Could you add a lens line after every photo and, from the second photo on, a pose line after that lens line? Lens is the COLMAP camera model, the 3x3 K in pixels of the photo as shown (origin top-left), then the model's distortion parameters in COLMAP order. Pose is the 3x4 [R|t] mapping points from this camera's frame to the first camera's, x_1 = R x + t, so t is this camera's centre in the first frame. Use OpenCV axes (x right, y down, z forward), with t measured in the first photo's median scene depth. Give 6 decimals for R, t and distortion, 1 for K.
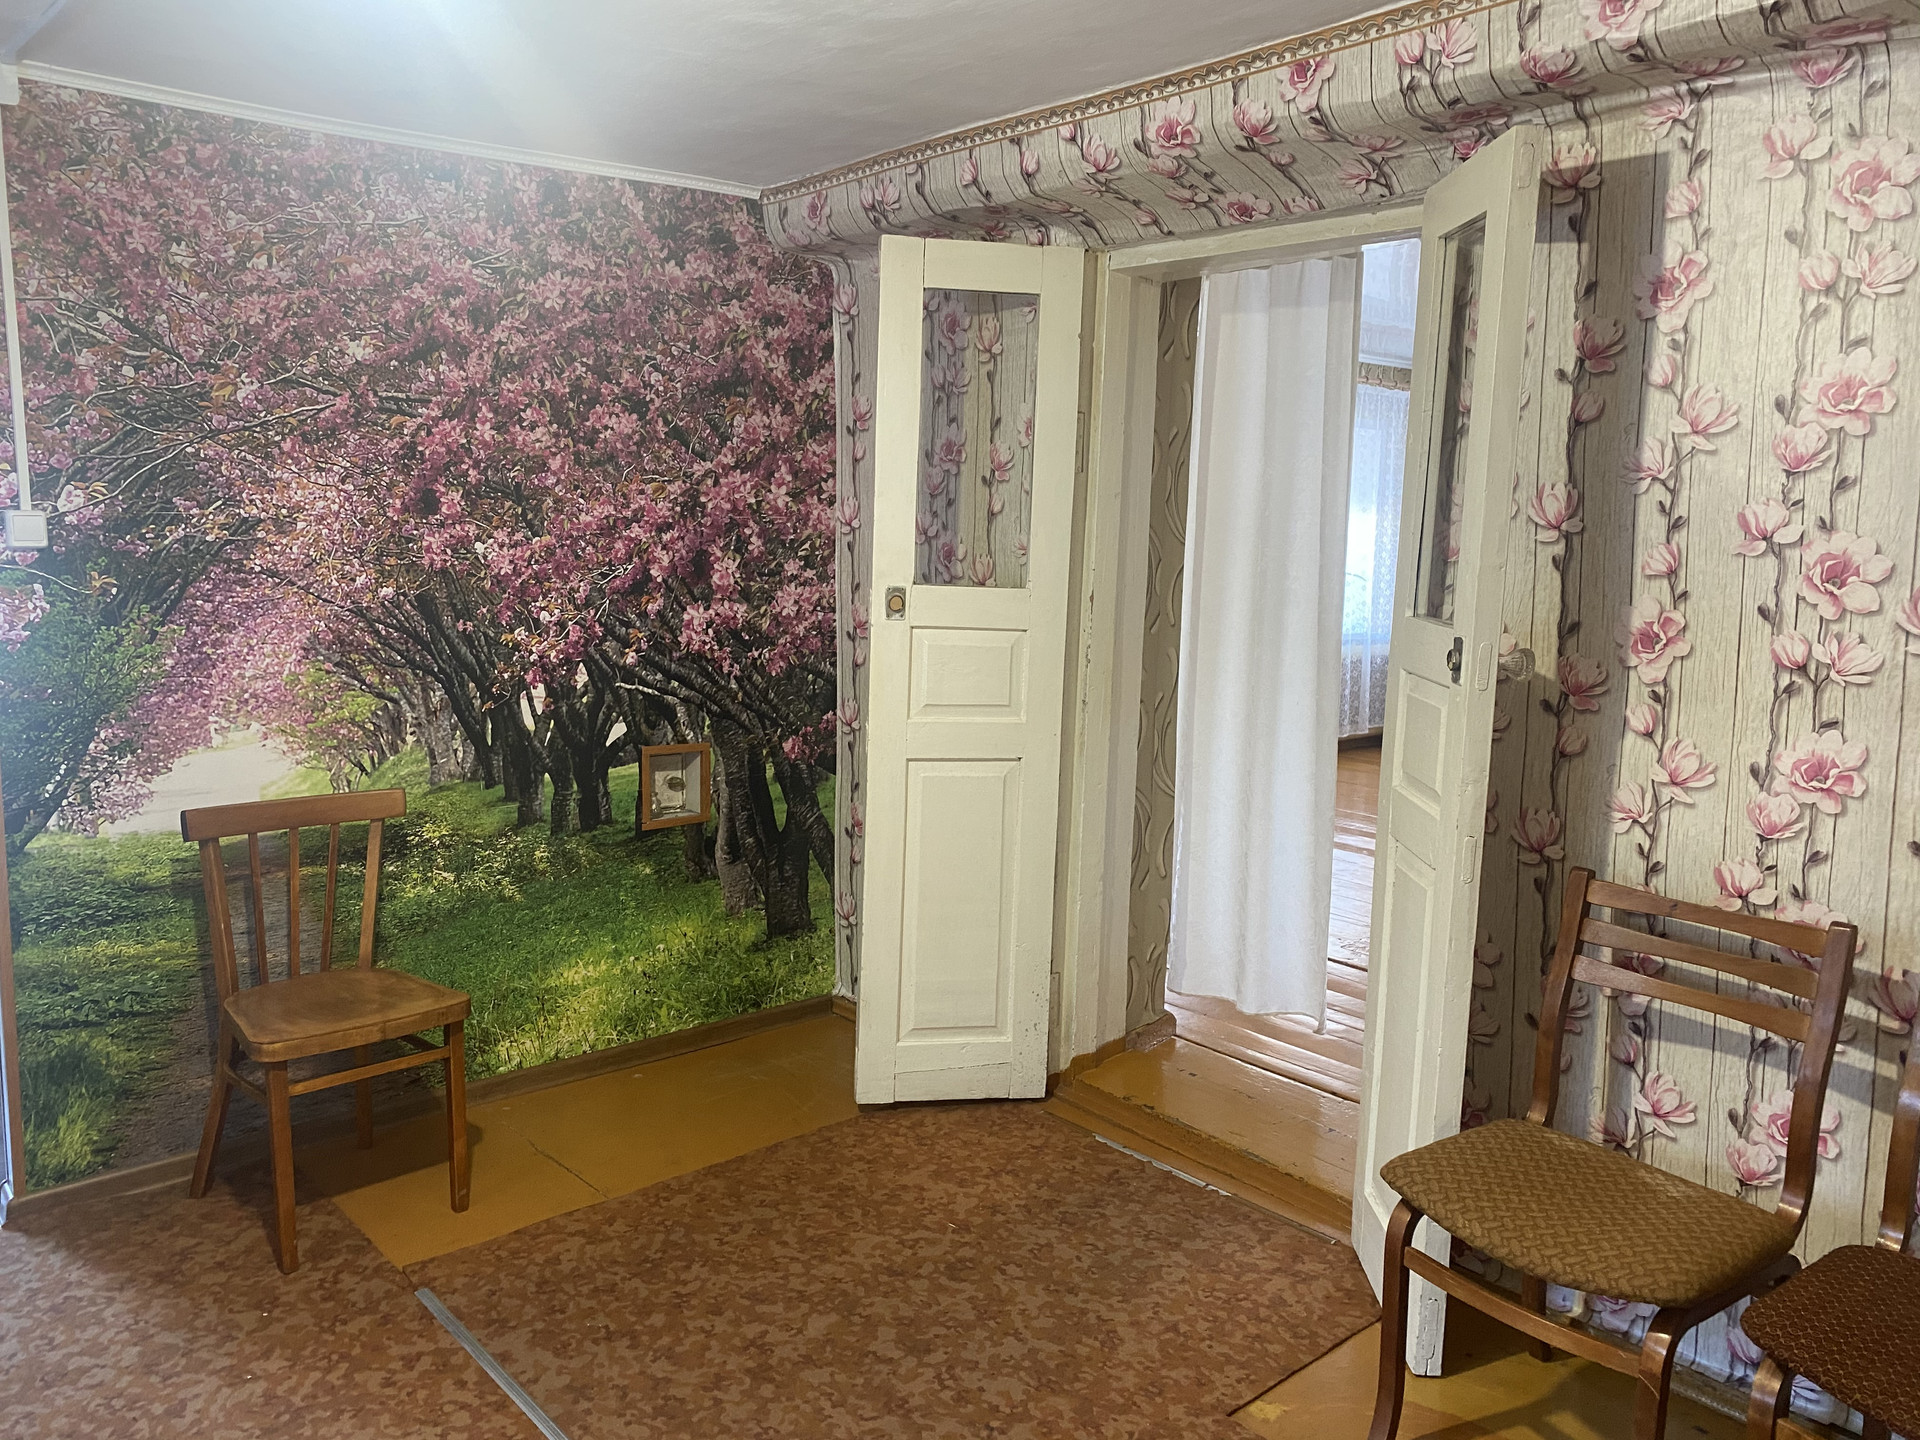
lens RADIAL K [[1474.7, 0, 952.4], [0, 1474.7, 708.0], [0, 0, 1]] dist [0.054230, -0.046168]
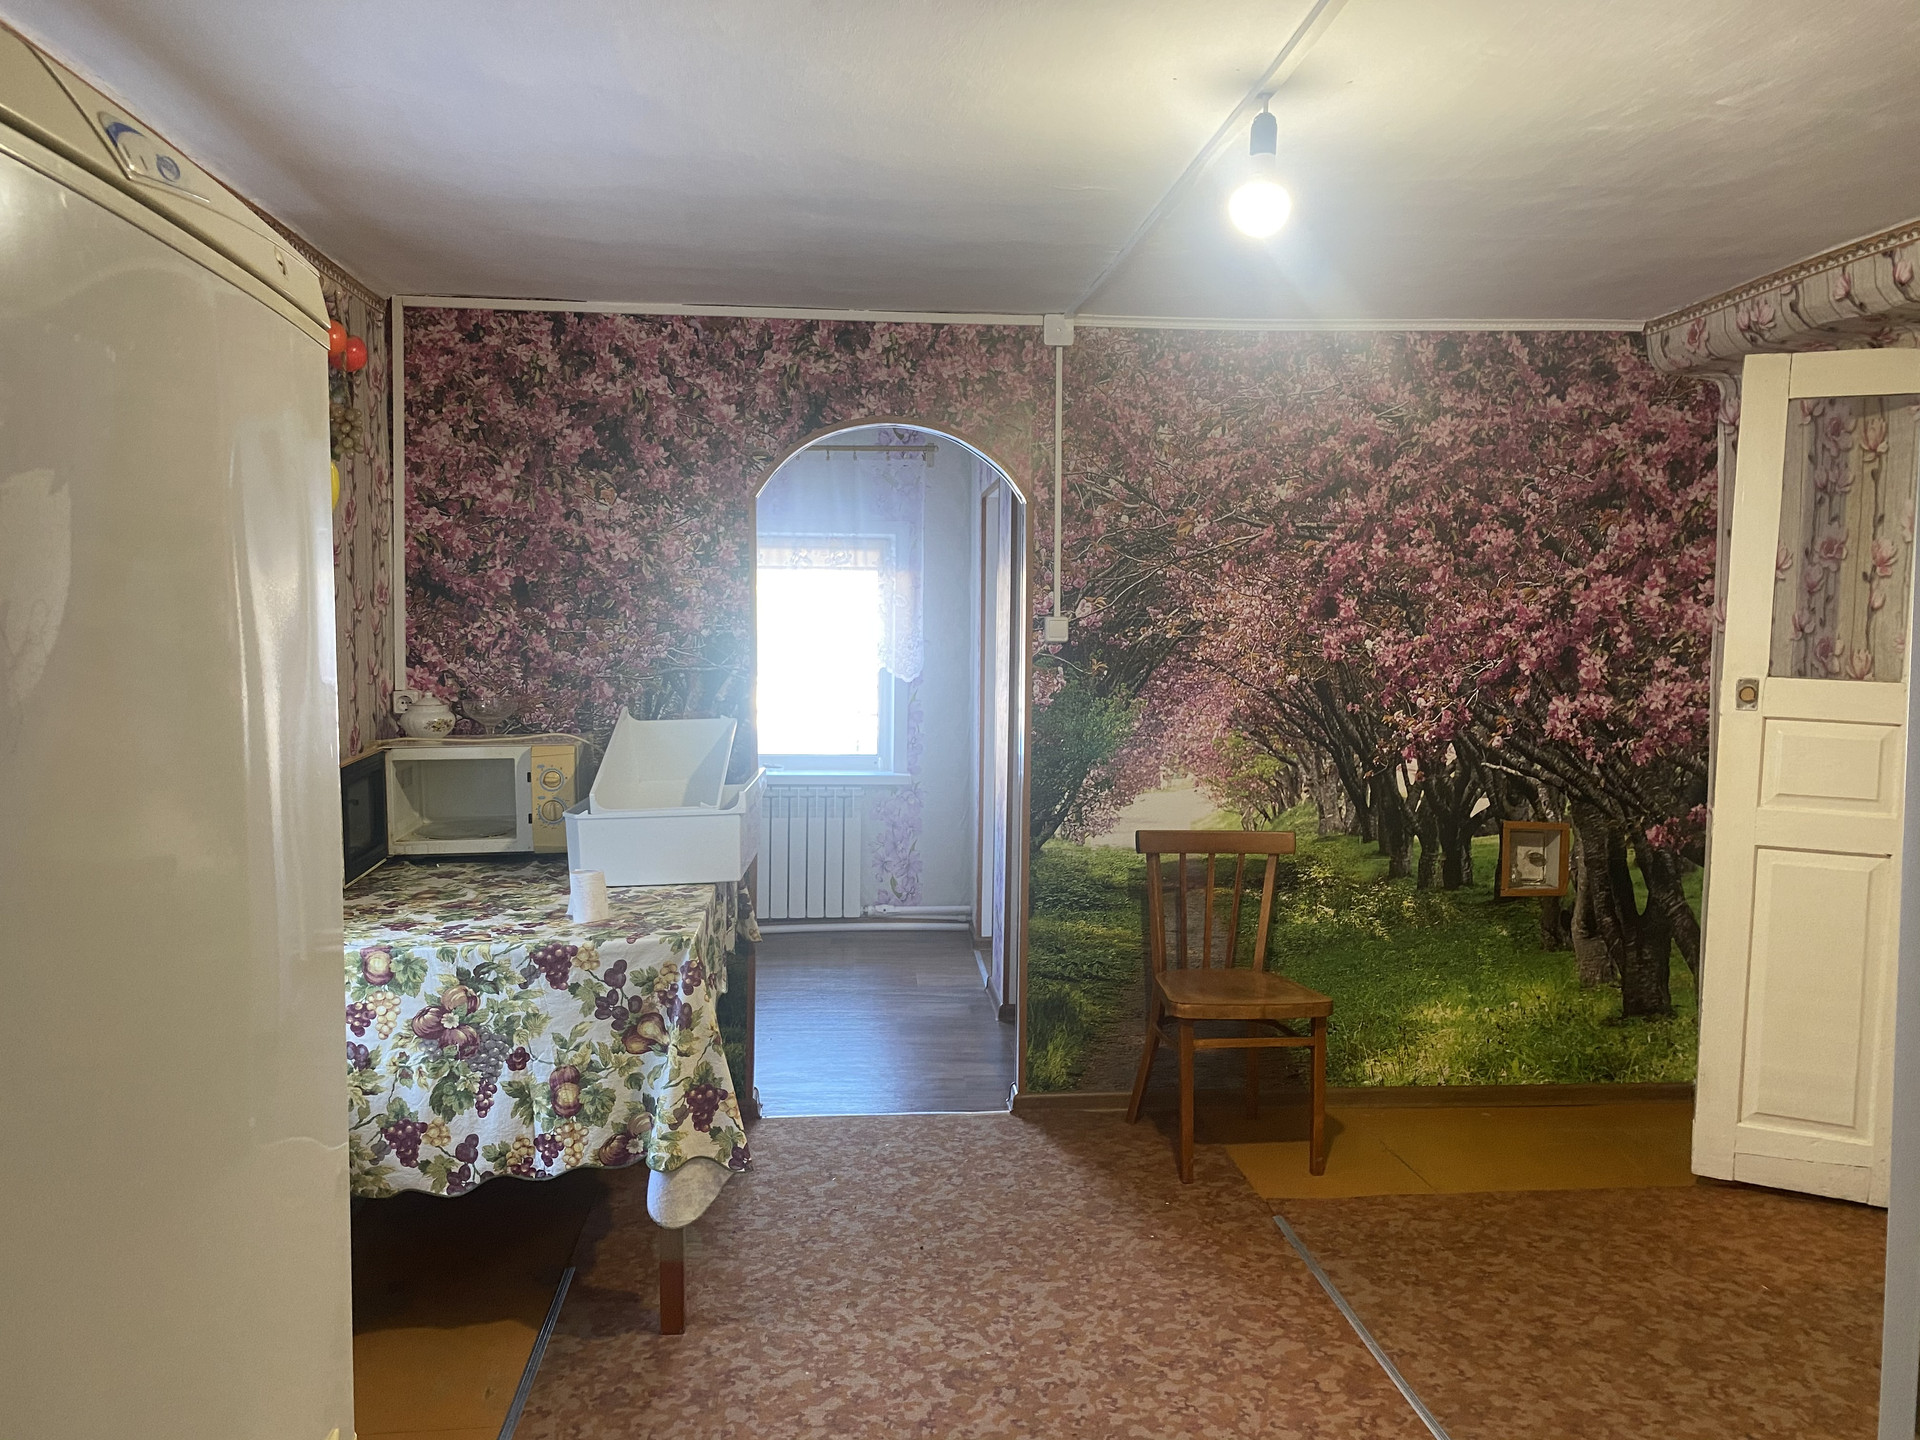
lens RADIAL K [[1474.7, 0, 956.1], [0, 1474.7, 701.0], [0, 0, 1]] dist [0.054230, -0.046168]
pose [[0.812036, 0.023601, -0.583130, 0.123534], [-0.072318, 0.995550, -0.060412, 0.038427], [0.579110, 0.091227, 0.810129, -0.187781]]
